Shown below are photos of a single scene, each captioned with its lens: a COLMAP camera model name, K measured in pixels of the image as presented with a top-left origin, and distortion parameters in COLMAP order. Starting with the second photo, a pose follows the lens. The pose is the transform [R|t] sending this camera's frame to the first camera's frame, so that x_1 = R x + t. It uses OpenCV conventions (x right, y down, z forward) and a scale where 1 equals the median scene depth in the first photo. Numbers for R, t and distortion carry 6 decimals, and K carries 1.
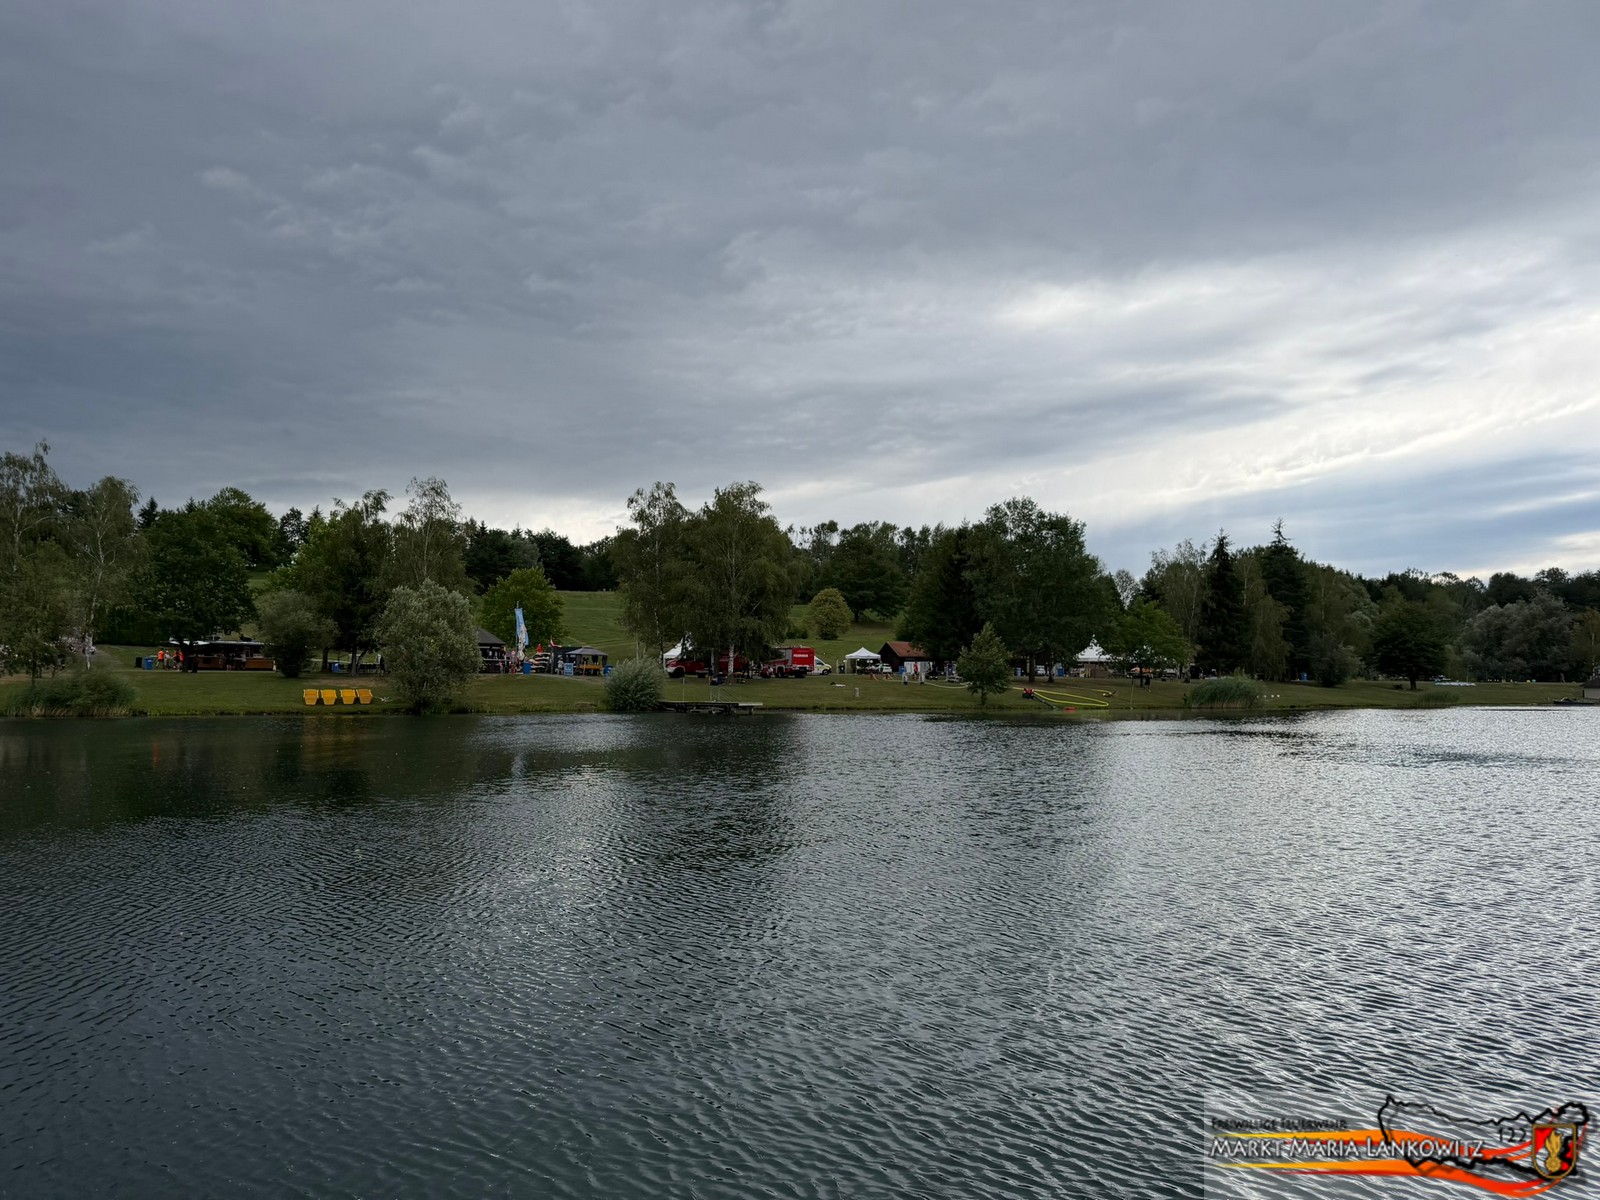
lens RADIAL K [[1149.0, 0, 803.2], [0, 1149.0, 605.6], [0, 0, 1]] dist [0.029366, -0.019384]
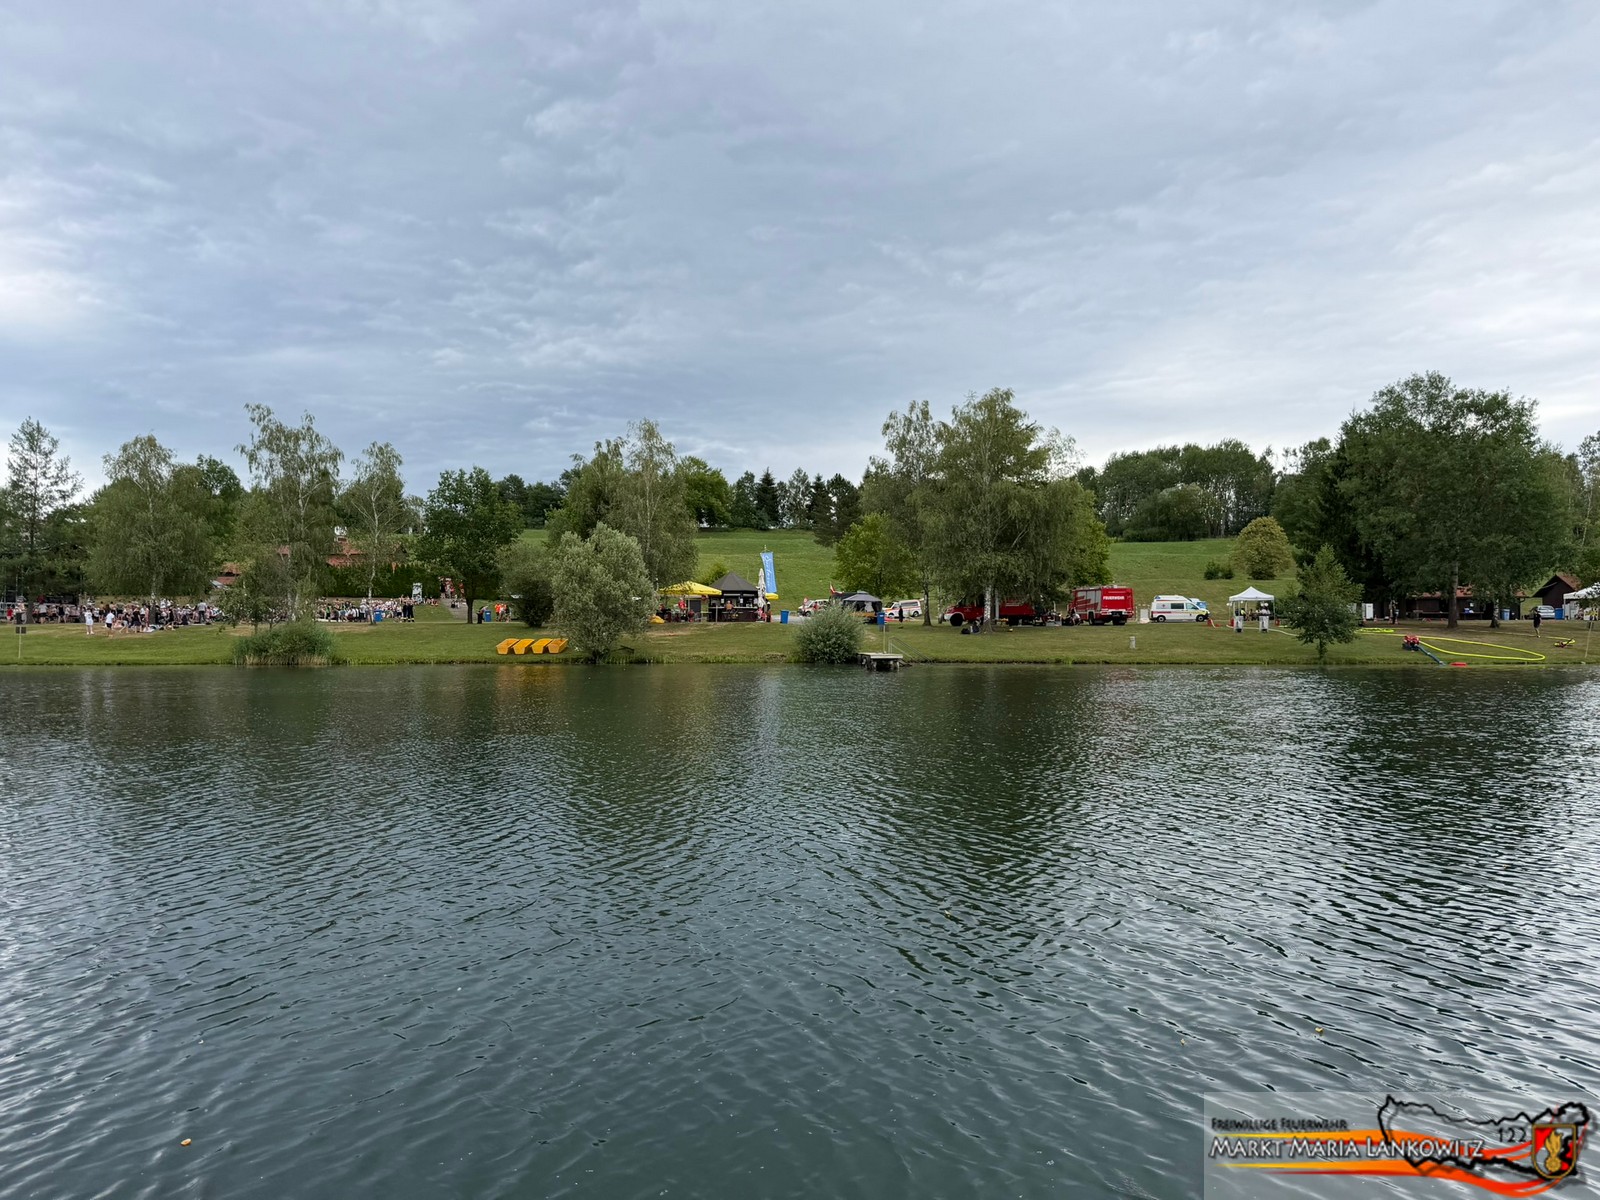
lens RADIAL K [[1149.0, 0, 802.0], [0, 1149.0, 601.3], [0, 0, 1]] dist [0.029366, -0.019384]
pose [[0.874834, -0.020004, -0.484009, 0.202133], [0.037598, 0.998937, 0.026671, 0.015686], [0.482961, -0.041531, 0.874656, 0.172057]]
